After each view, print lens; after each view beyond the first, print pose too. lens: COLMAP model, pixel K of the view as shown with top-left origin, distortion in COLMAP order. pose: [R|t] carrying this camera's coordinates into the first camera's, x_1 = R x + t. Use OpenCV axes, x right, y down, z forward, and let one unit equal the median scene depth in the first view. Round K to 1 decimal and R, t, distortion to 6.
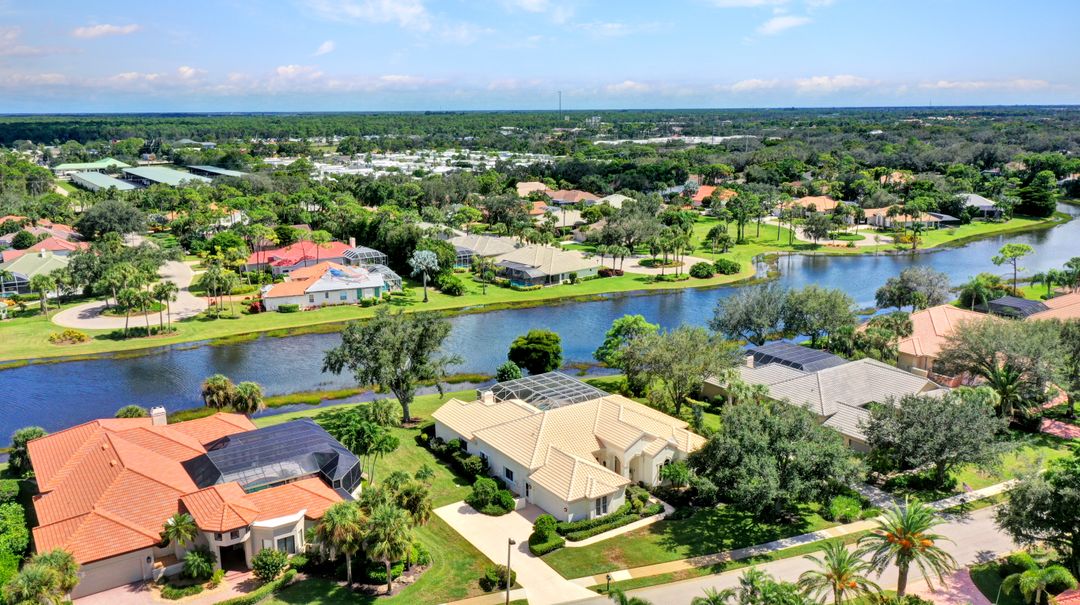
lens RADIAL K [[852.7, 0, 540.0], [0, 852.7, 302.5], [0, 0, 1]] dist [0.005206, -0.004926]
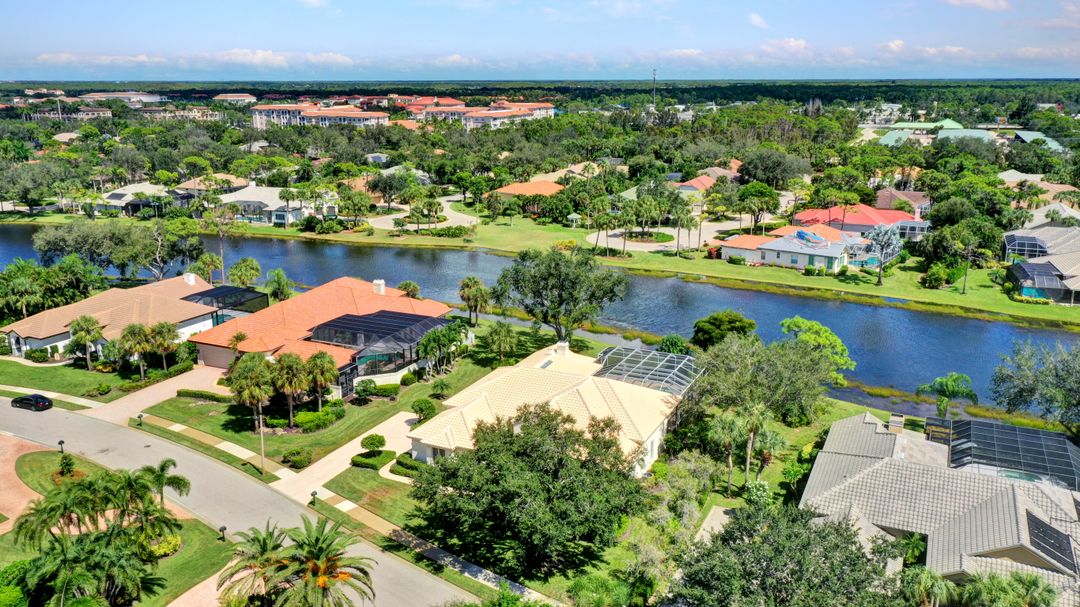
lens RADIAL K [[862.9, 0, 537.5], [0, 862.9, 279.4], [0, 0, 1]] dist [0.002079, -0.000787]
pose [[0.501081, 0.199580, -0.842072, 0.442408], [-0.190557, 0.974607, 0.117599, -0.045363], [0.844160, 0.101536, 0.526389, 0.273578]]
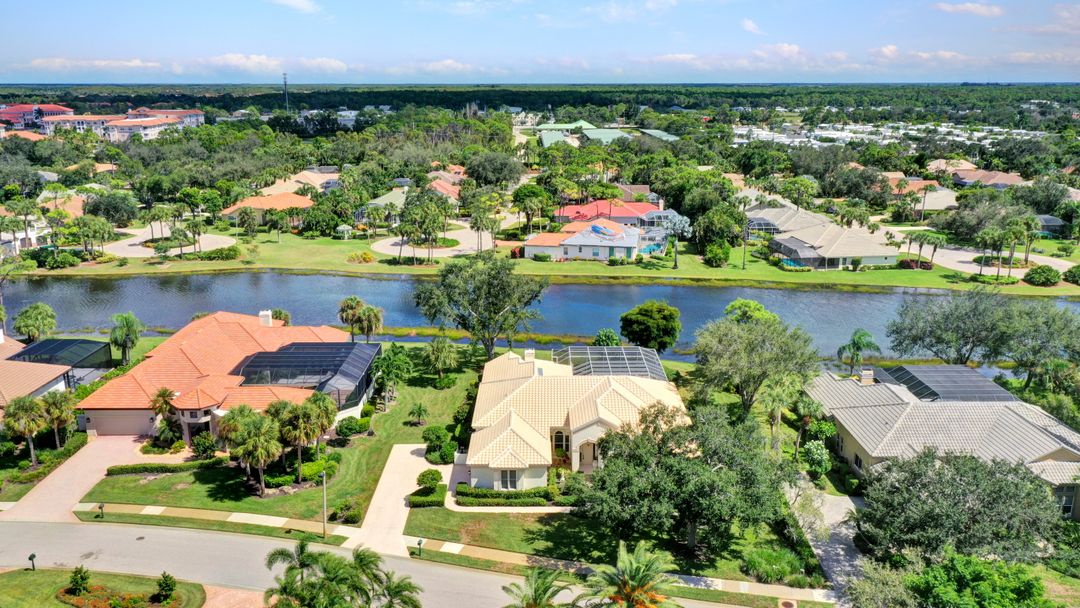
lens RADIAL K [[852.7, 0, 540.0], [0, 852.7, 304.0], [0, 0, 1]] dist [0.005206, -0.004926]
pose [[0.828609, 0.145581, -0.540568, 0.281250], [-0.127481, 0.989295, 0.071020, -0.010754], [0.545120, 0.010064, 0.838298, 0.114585]]
